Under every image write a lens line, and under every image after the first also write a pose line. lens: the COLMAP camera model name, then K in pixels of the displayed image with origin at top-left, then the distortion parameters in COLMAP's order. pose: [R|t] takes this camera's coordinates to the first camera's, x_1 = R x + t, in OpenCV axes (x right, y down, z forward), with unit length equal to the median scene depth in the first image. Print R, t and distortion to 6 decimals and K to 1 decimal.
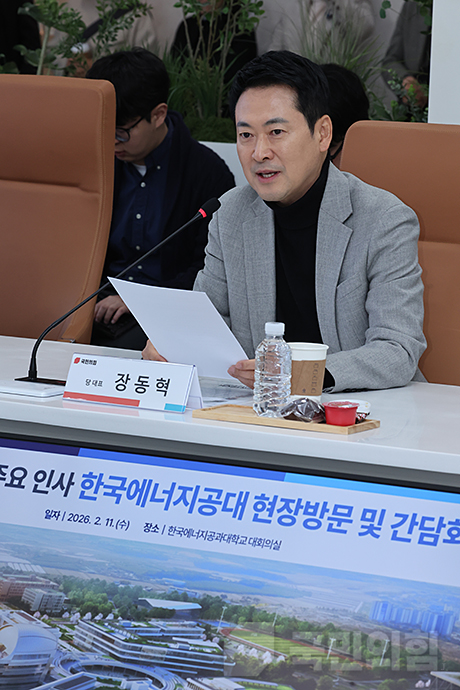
lens RADIAL K [[2906.3, 0, 224.3], [0, 2906.3, 346.5], [0, 0, 1]] dist [0.380721, 0.000000]
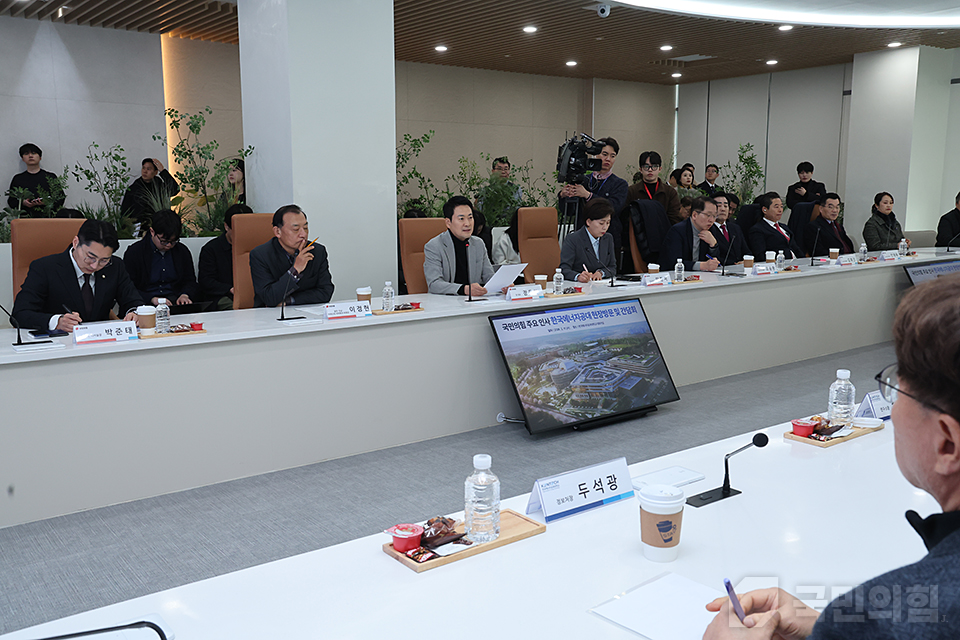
lens RADIAL K [[861.3, 0, 480.4], [0, 861.3, 314.2], [0, 0, 1]] dist [-0.001186, -0.000792]
pose [[0.358876, -0.166145, 0.918479, -1.065364], [0.120523, 0.984041, 0.130913, -0.110245], [-0.925571, 0.063716, 0.373173, 0.707789]]
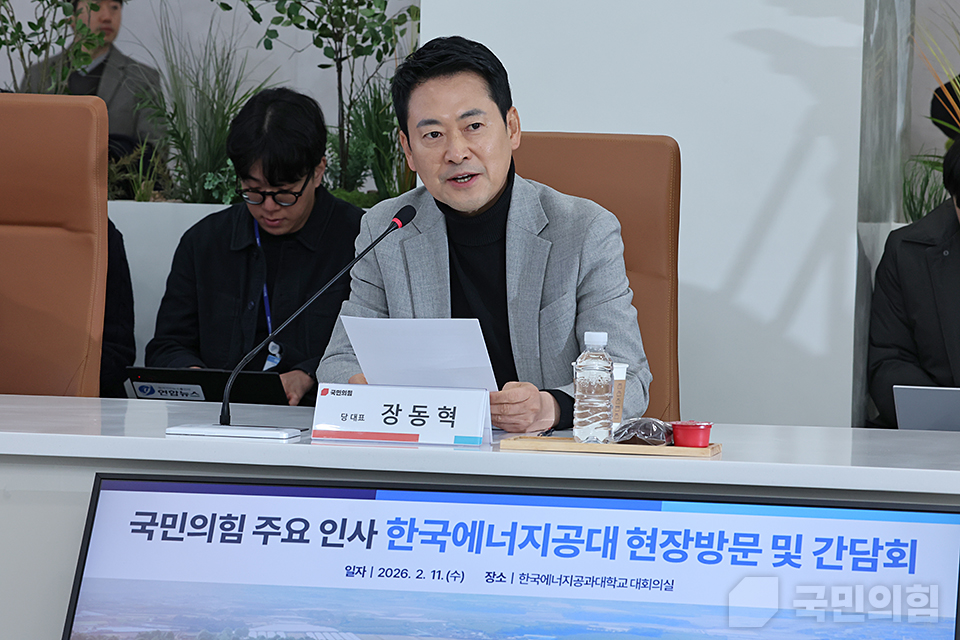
lens RADIAL K [[3494.0, 0, 484.3], [0, 3494.0, 316.8], [0, 0, 1]] dist [0.264101, 0.000000]
pose [[0.955213, -0.023690, 0.294971, -0.320899], [0.043503, 0.997202, -0.060791, 0.049074], [-0.292705, 0.070901, 0.953570, 0.048333]]
